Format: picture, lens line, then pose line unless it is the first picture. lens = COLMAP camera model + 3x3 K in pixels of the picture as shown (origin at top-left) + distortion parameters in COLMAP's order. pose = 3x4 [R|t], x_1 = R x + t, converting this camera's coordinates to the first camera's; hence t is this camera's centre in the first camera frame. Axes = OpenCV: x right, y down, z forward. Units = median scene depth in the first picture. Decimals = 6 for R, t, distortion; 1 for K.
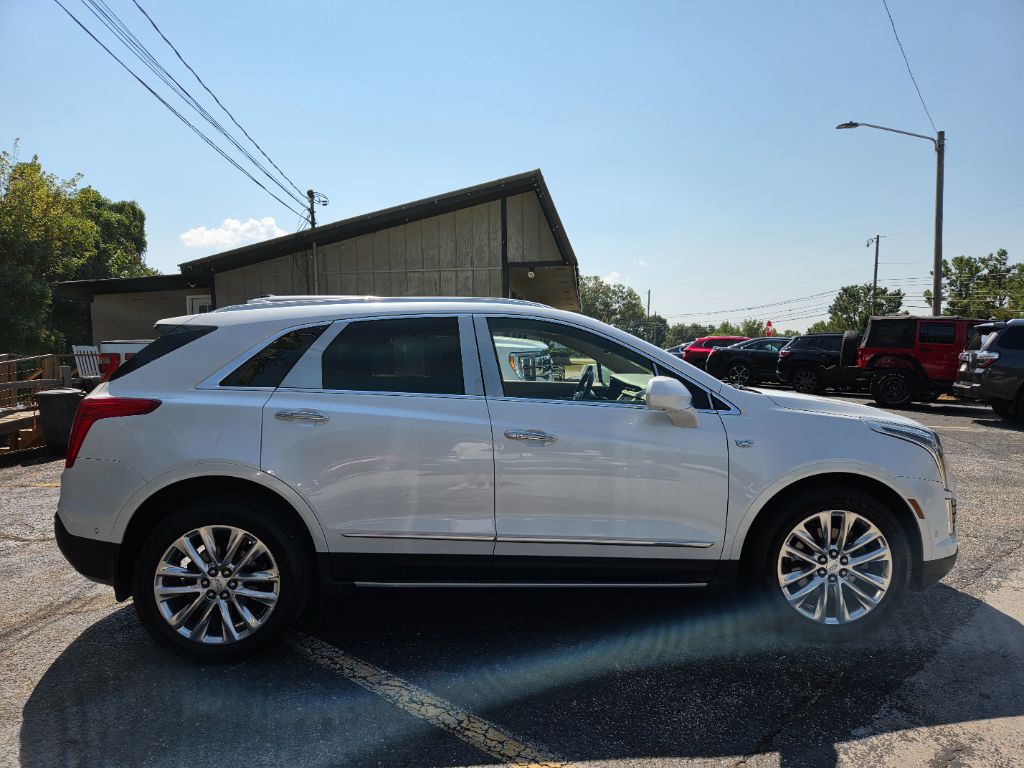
lens RADIAL K [[694.2, 0, 509.9], [0, 694.2, 384.7], [0, 0, 1]] dist [0.071842, -0.065320]
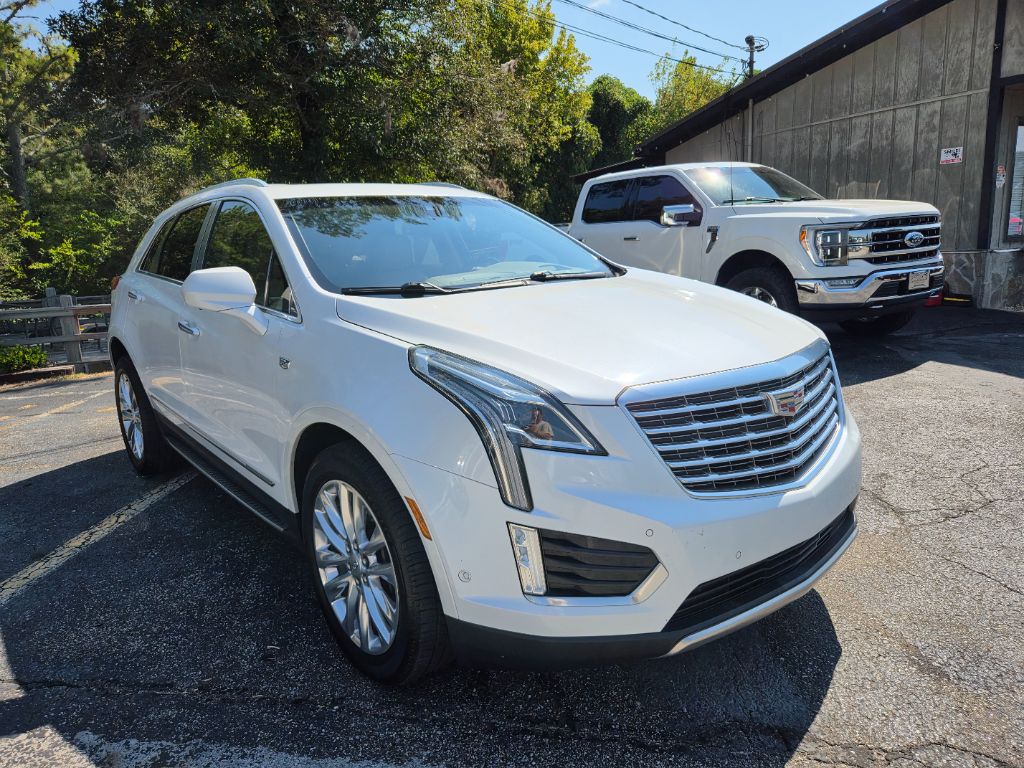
lens RADIAL K [[701.2, 0, 500.7], [0, 701.2, 387.9], [0, 0, 1]] dist [0.047034, -0.036496]
pose [[0.591055, 0.147827, -0.792970, 0.290769], [-0.007579, 0.984038, 0.177797, -0.006090], [0.806596, -0.099078, 0.582741, 0.208920]]
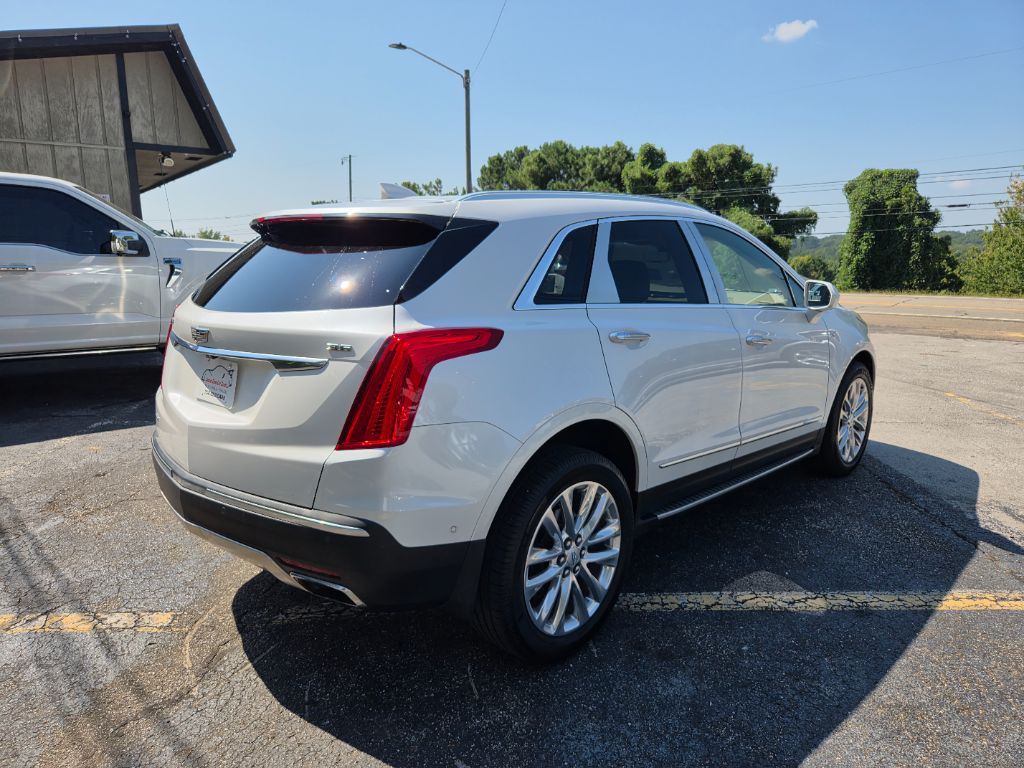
lens RADIAL K [[694.2, 0, 509.9], [0, 694.2, 384.7], [0, 0, 1]] dist [0.071842, -0.065320]
pose [[0.724029, -0.115419, 0.680044, -0.261886], [0.031160, 0.990367, 0.134913, -0.003911], [-0.689065, -0.076491, 0.720651, 0.134960]]
